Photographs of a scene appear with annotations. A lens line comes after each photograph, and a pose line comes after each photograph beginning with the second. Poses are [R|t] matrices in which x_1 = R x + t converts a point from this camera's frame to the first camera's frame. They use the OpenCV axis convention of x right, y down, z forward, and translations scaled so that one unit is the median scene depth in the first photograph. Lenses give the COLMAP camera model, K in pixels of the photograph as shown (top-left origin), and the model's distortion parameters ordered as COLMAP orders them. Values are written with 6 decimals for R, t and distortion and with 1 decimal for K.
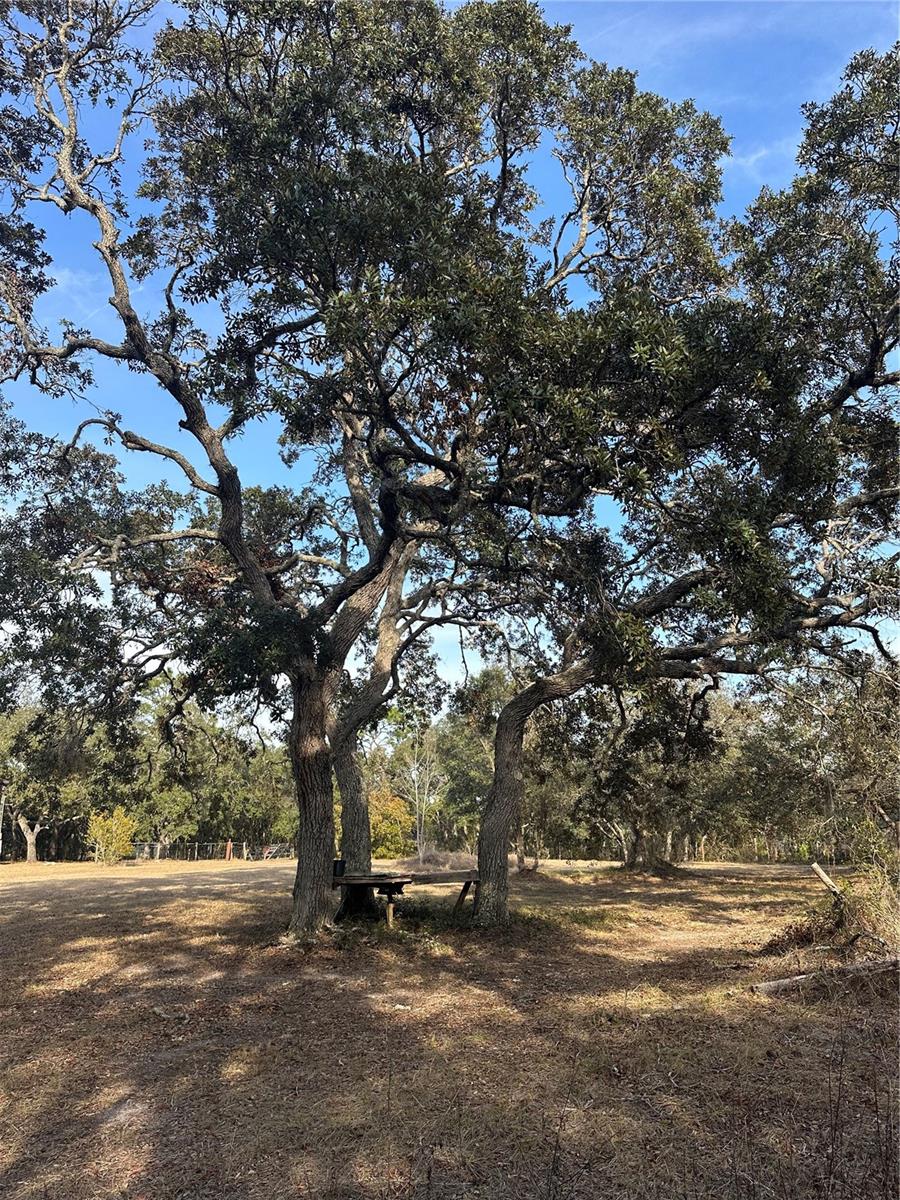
lens RADIAL K [[856.3, 0, 450.0], [0, 856.3, 600.0], [0, 0, 1]] dist [0.002112, 0.000505]
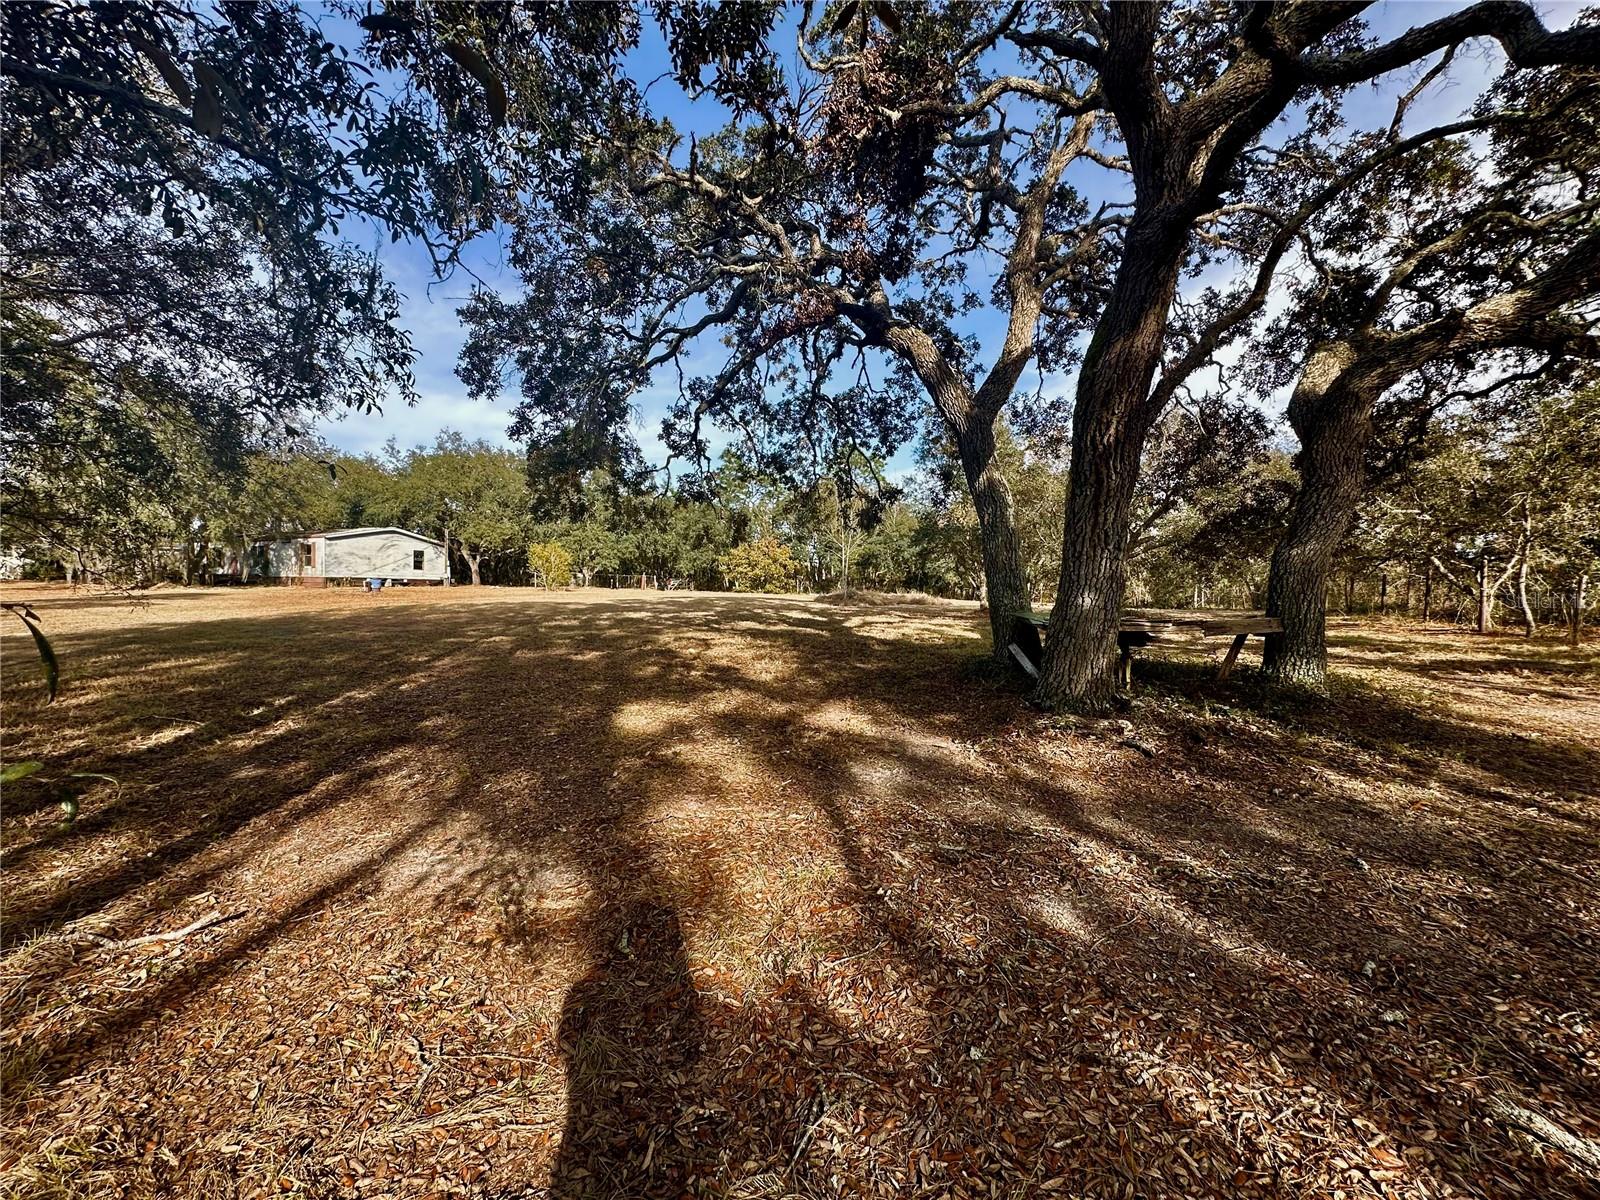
lens RADIAL K [[649.7, 0, 800.0], [0, 649.7, 600.0], [0, 0, 1]] dist [-0.001974, 0.000531]
pose [[0.998471, 0.035755, 0.042148, -0.083340], [-0.046616, 0.954484, 0.294598, 0.040824], [-0.029697, -0.296112, 0.954691, 0.123331]]
